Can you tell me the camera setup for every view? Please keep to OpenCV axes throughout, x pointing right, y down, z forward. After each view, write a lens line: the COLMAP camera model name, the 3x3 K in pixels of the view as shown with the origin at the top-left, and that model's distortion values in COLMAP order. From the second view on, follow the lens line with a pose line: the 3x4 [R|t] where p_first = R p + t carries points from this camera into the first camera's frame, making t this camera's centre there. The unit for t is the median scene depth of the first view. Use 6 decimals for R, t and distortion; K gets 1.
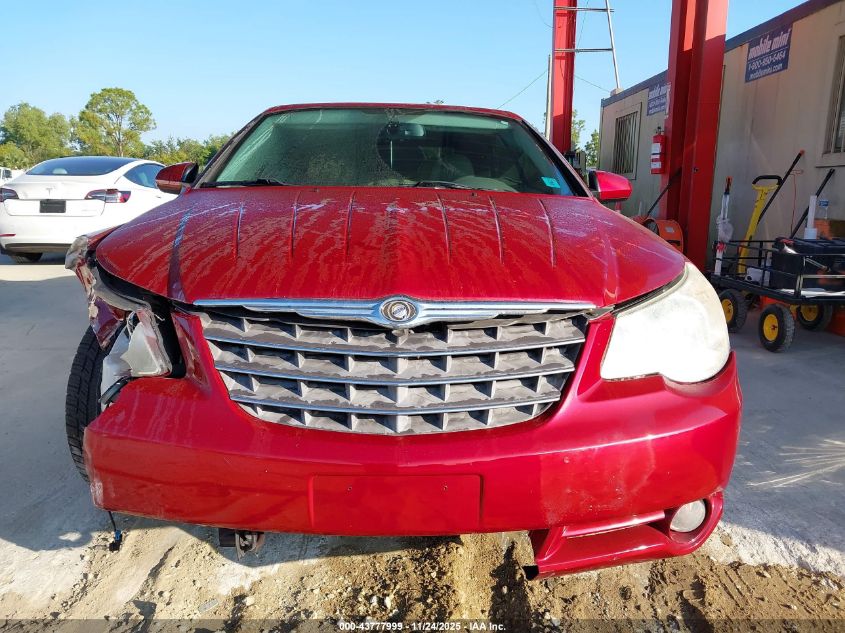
lens RADIAL K [[663.3, 0, 423.8], [0, 663.3, 314.1], [0, 0, 1]] dist [0.034085, -0.011472]
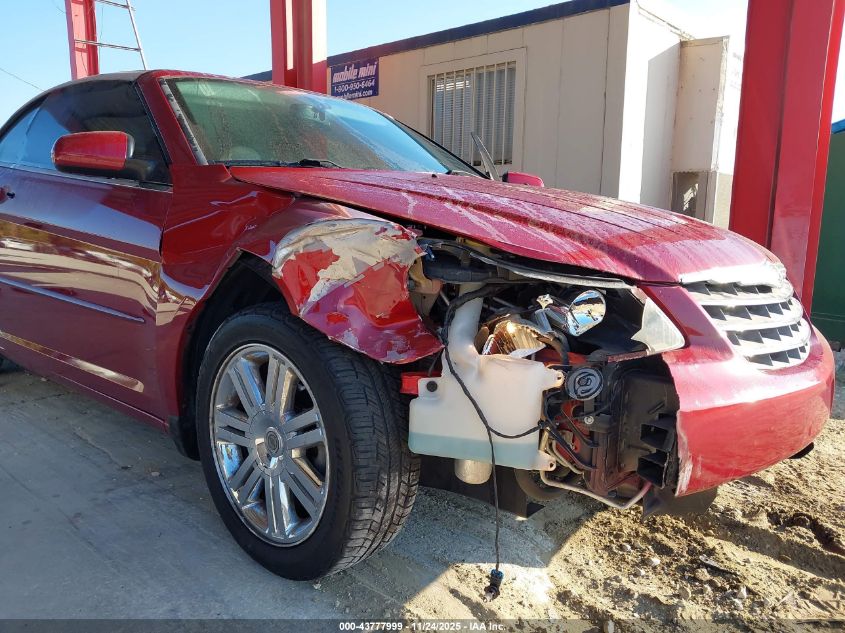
lens RADIAL K [[663.3, 0, 424.5], [0, 663.3, 319.3], [0, 0, 1]] dist [0.034085, -0.011472]
pose [[0.693665, -0.124286, 0.709494, -0.284718], [0.133746, 0.990096, 0.042678, -0.007829], [-0.707772, 0.065288, 0.703418, 0.124579]]
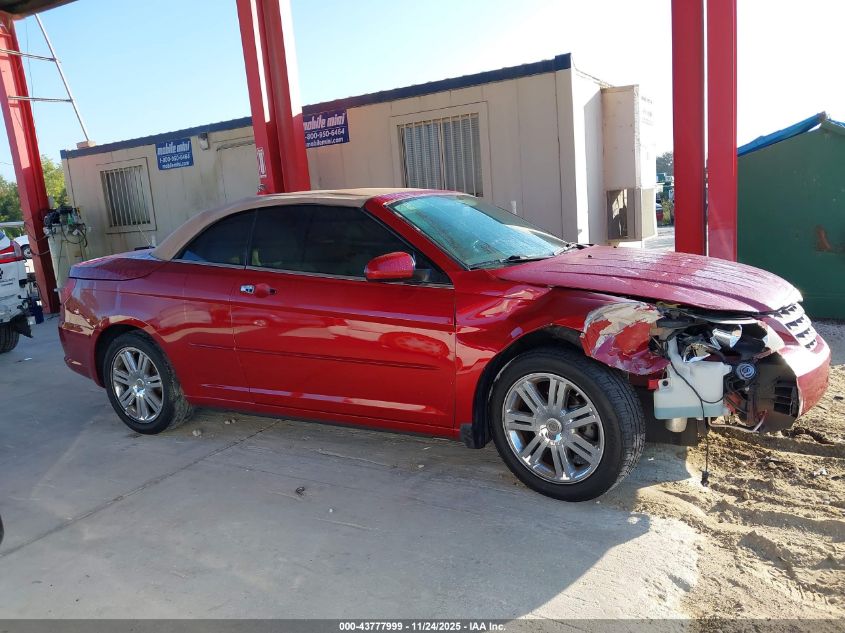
lens RADIAL K [[663.3, 0, 421.6], [0, 663.3, 318.8], [0, 0, 1]] dist [0.034085, -0.011472]
pose [[0.531634, -0.206788, 0.821342, -0.554579], [0.243671, 0.966081, 0.085507, -0.090412], [-0.811165, 0.154679, 0.563990, 0.158419]]
